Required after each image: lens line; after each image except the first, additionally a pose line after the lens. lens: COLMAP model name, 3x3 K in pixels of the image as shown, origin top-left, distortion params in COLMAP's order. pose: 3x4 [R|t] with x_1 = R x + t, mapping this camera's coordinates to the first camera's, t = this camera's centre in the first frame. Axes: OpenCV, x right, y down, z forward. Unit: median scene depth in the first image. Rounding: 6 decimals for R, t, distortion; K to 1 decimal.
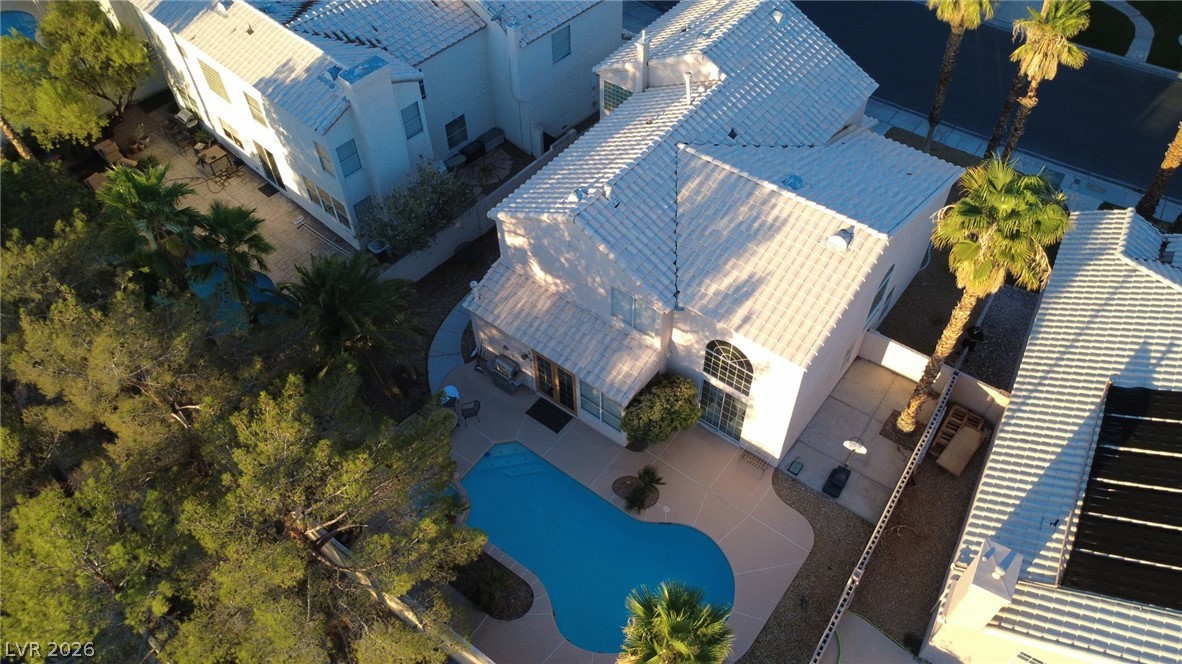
lens RADIAL K [[842.8, 0, 591.0], [0, 842.8, 332.0], [0, 0, 1]] dist [-0.001869, 0.003549]
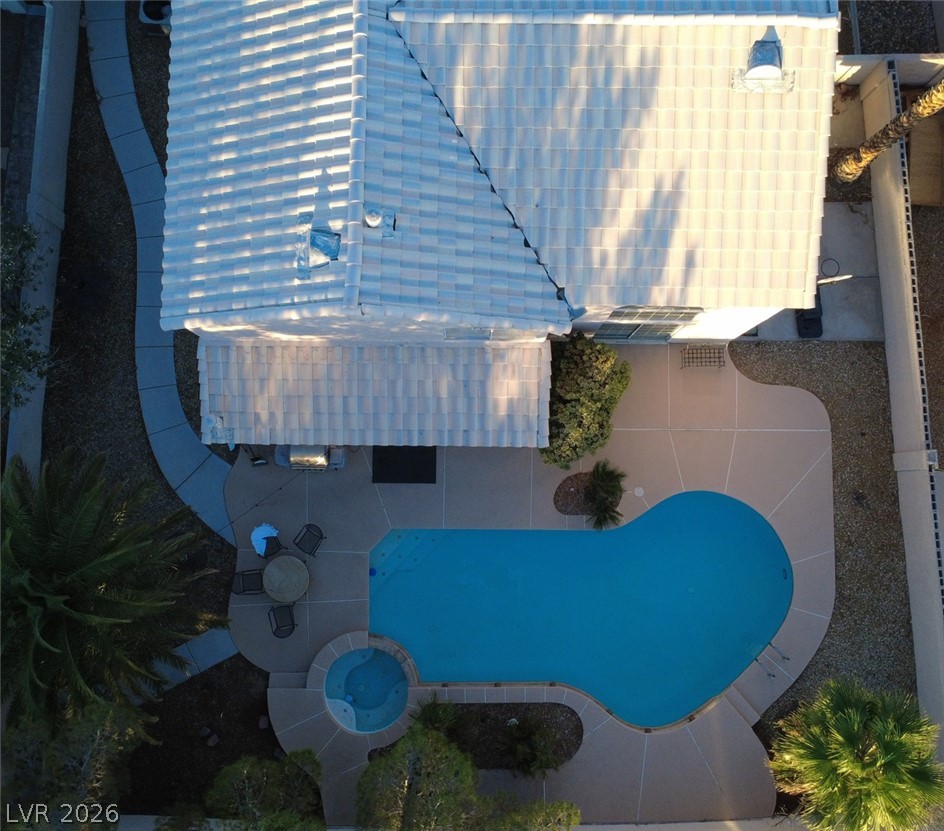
lens RADIAL K [[1059.1, 0, 472.0], [0, 1059.1, 415.5], [0, 0, 1]] dist [0.003945, -0.012672]
pose [[0.799134, -0.597960, 0.061878, -0.039949], [0.452877, 0.666519, 0.592161, -0.429283], [-0.395331, -0.445193, 0.803440, 0.377986]]
